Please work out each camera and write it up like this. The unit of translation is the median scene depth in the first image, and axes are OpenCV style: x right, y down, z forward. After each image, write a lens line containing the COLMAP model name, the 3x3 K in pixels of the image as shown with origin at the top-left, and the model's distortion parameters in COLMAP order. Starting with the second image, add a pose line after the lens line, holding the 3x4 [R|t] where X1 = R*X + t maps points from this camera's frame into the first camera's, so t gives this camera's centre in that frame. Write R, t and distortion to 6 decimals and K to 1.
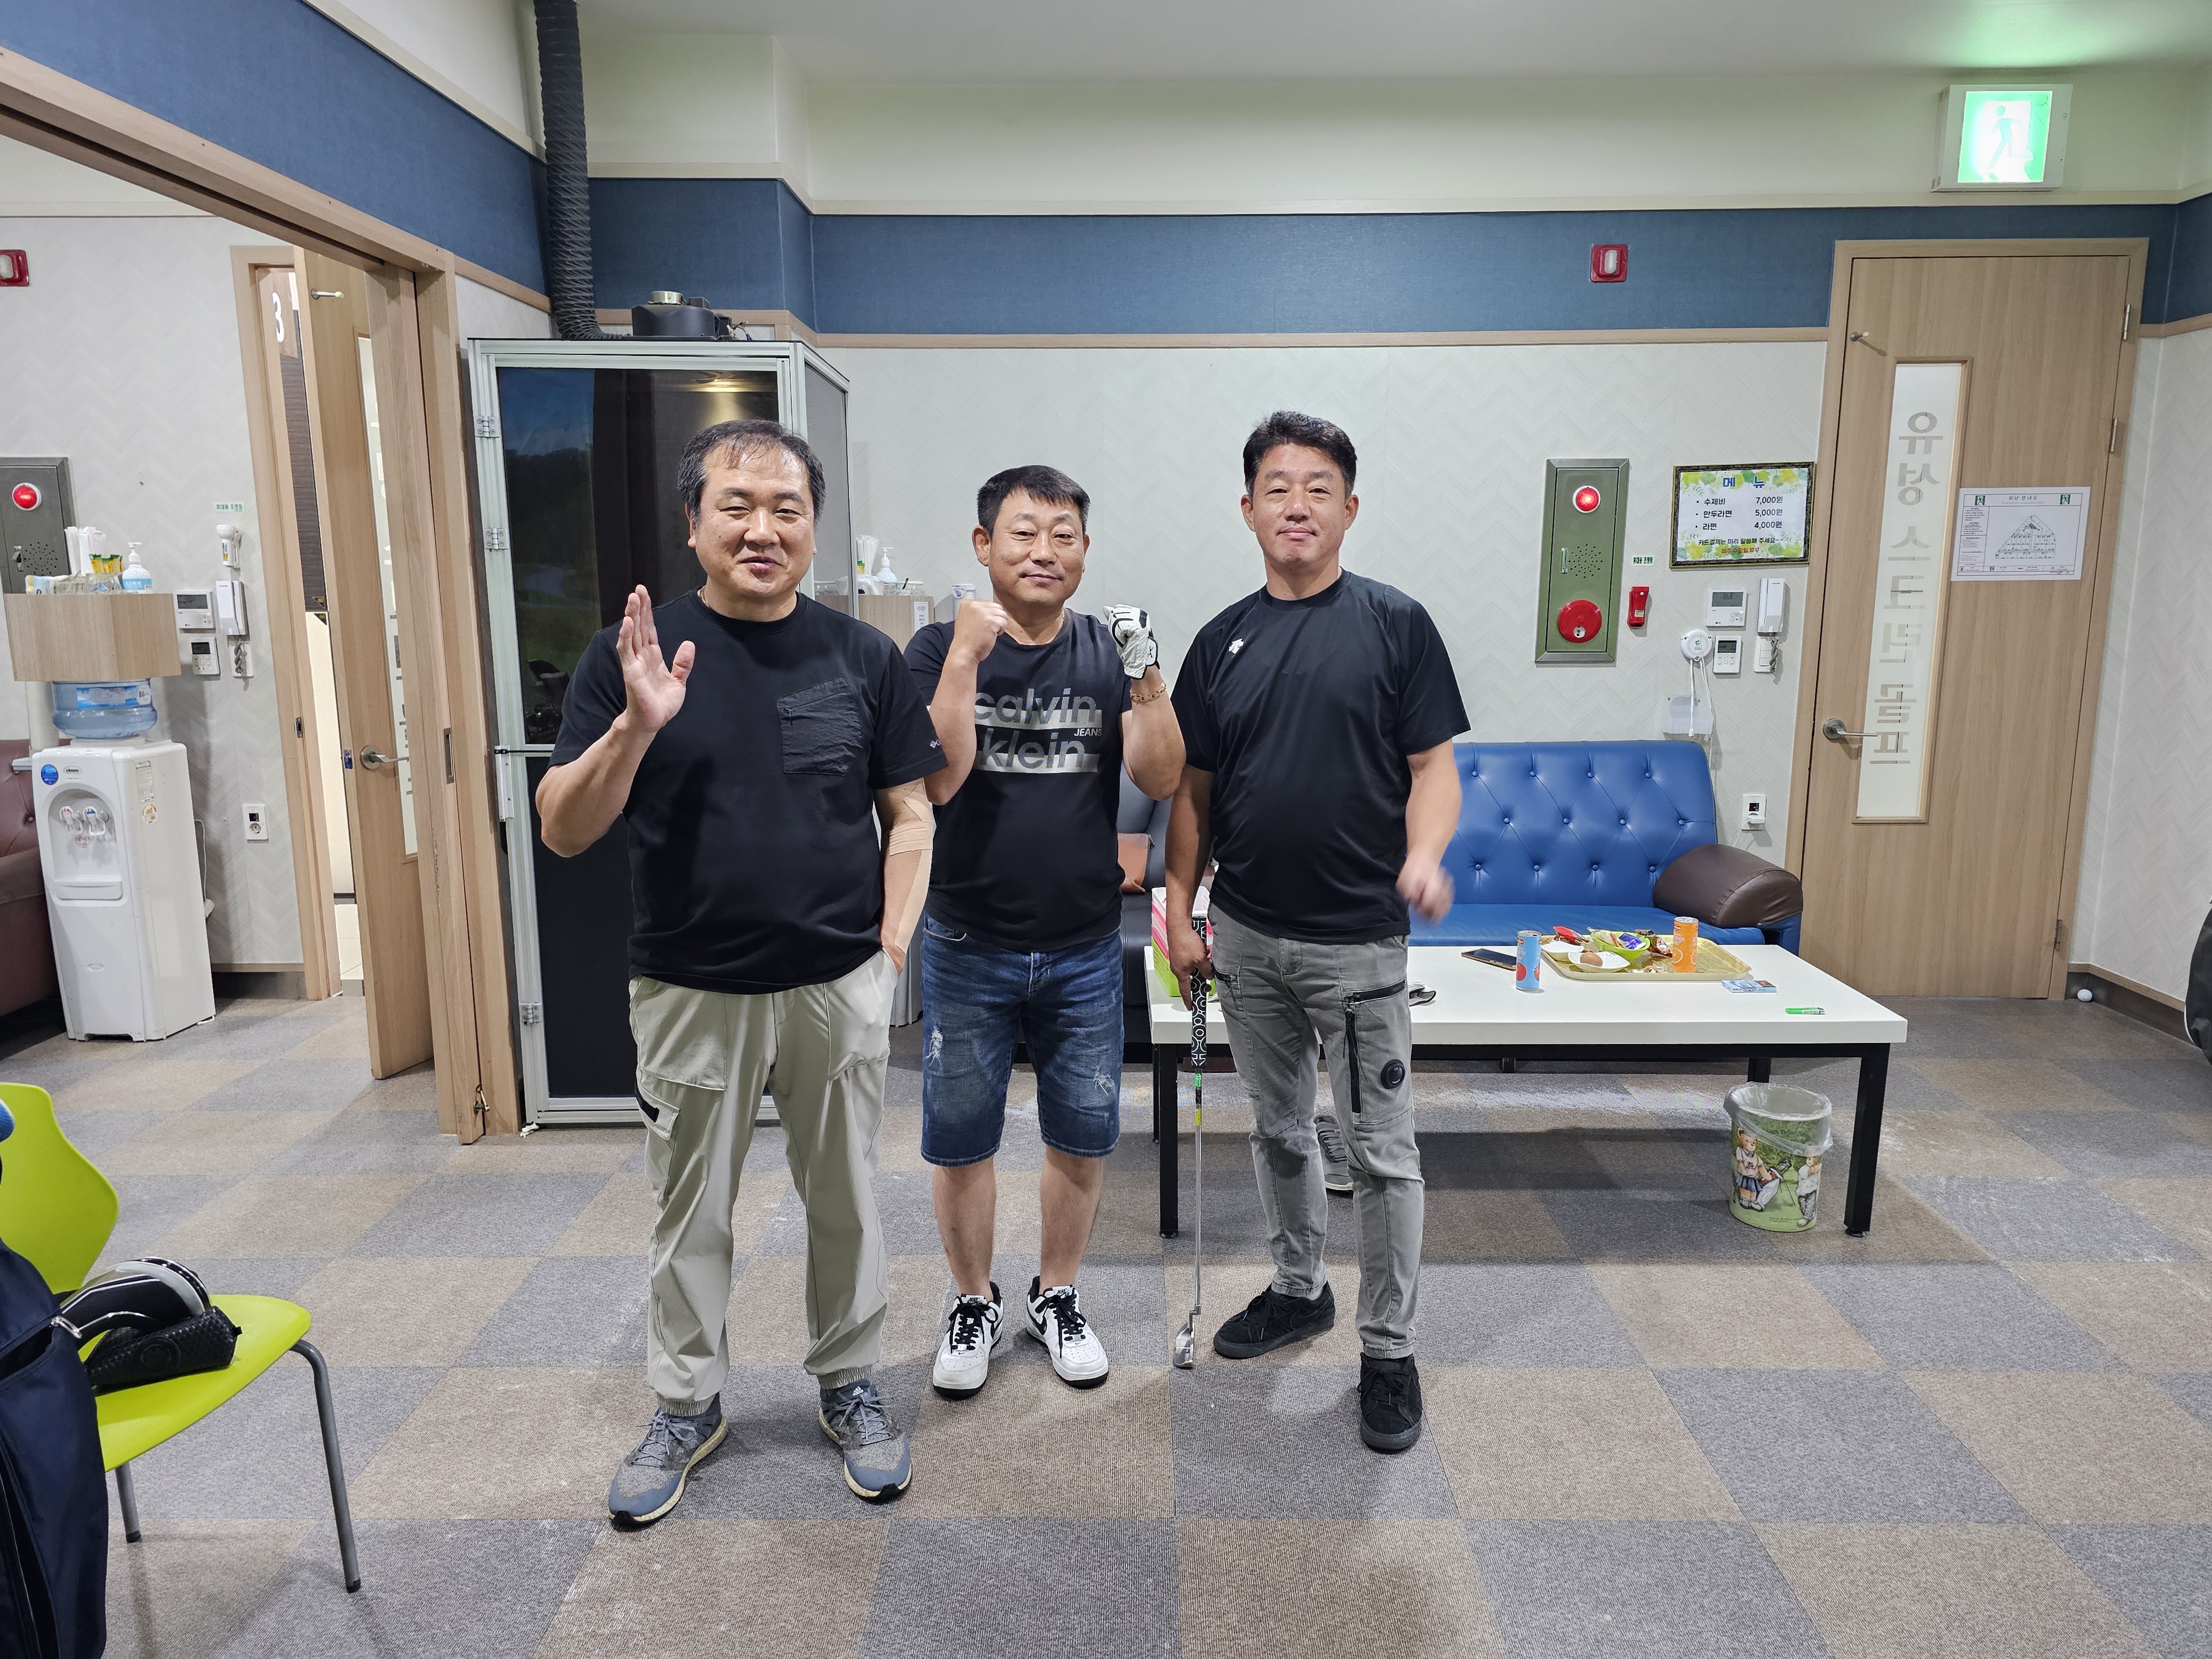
lens RADIAL K [[1522.7, 0, 1100.1], [0, 1522.7, 875.1], [0, 0, 1]] dist [0.033112, -0.002552]
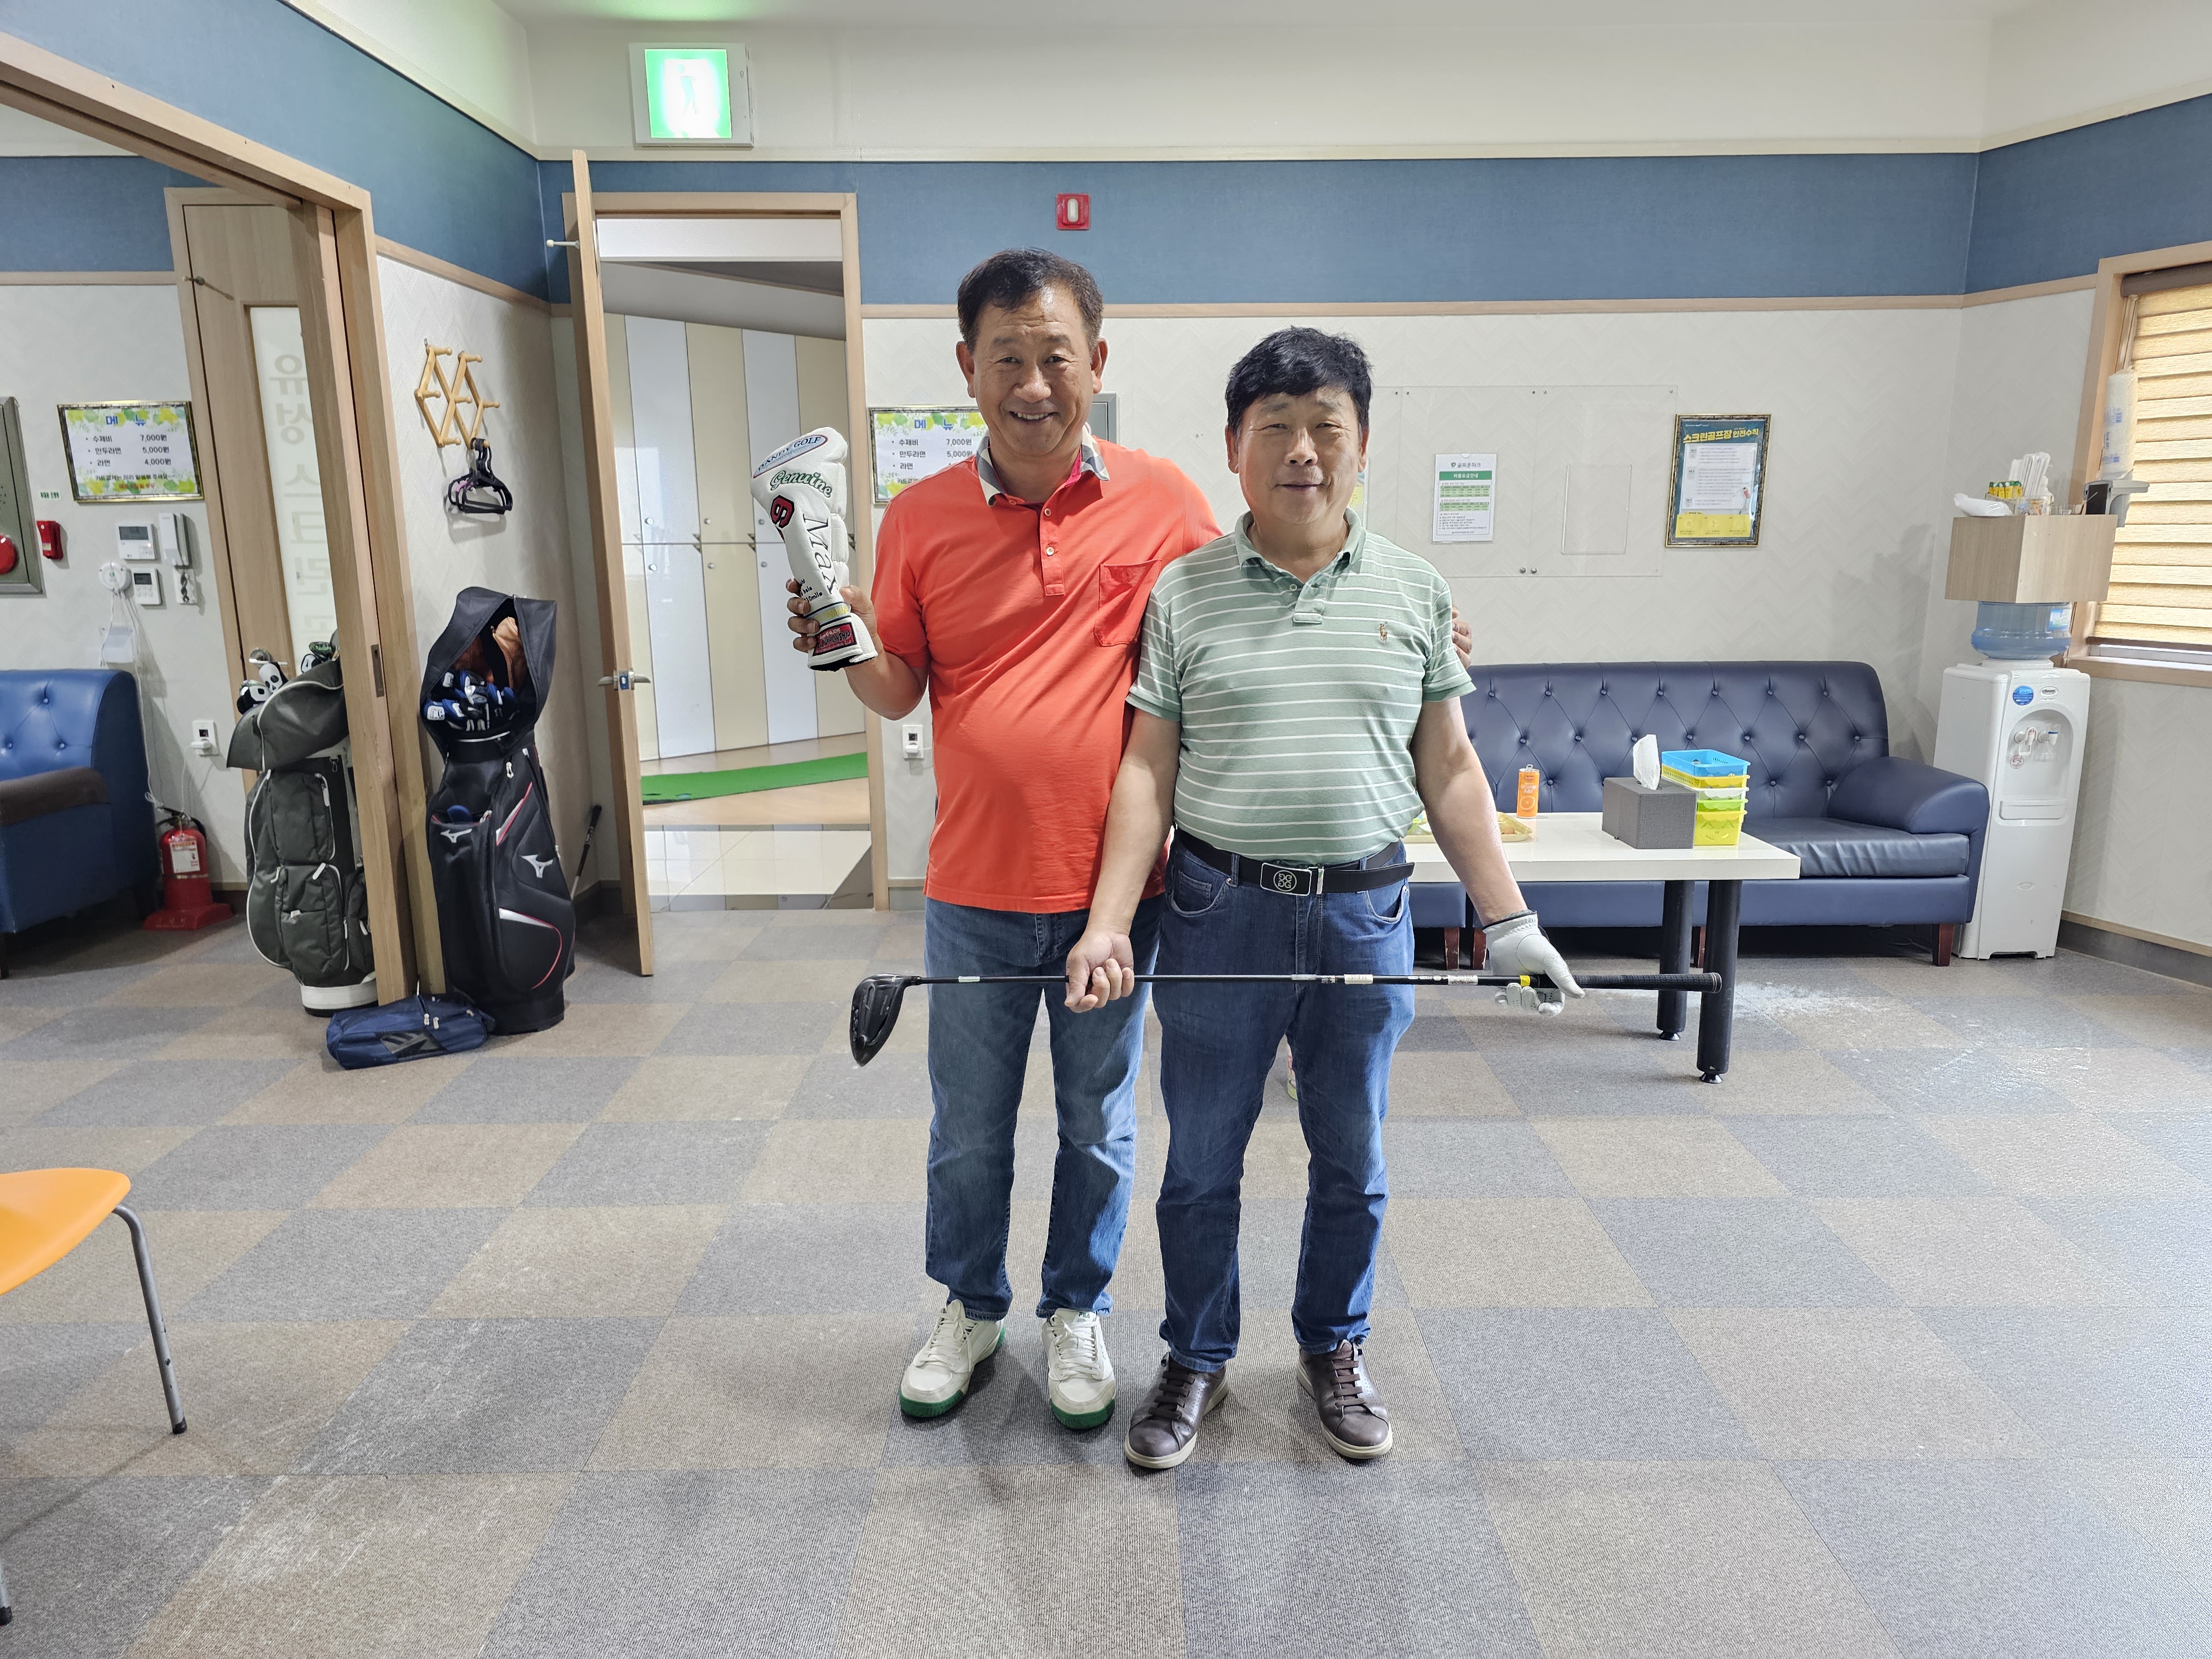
lens RADIAL K [[1432.8, 0, 1182.9], [0, 1432.8, 821.2], [0, 0, 1]] dist [0.093183, -0.075344]
pose [[0.999967, -0.003275, 0.007478, 1.093128], [0.003129, 0.999806, 0.019434, -0.002054], [-0.007540, -0.019410, 0.999783, -0.006735]]
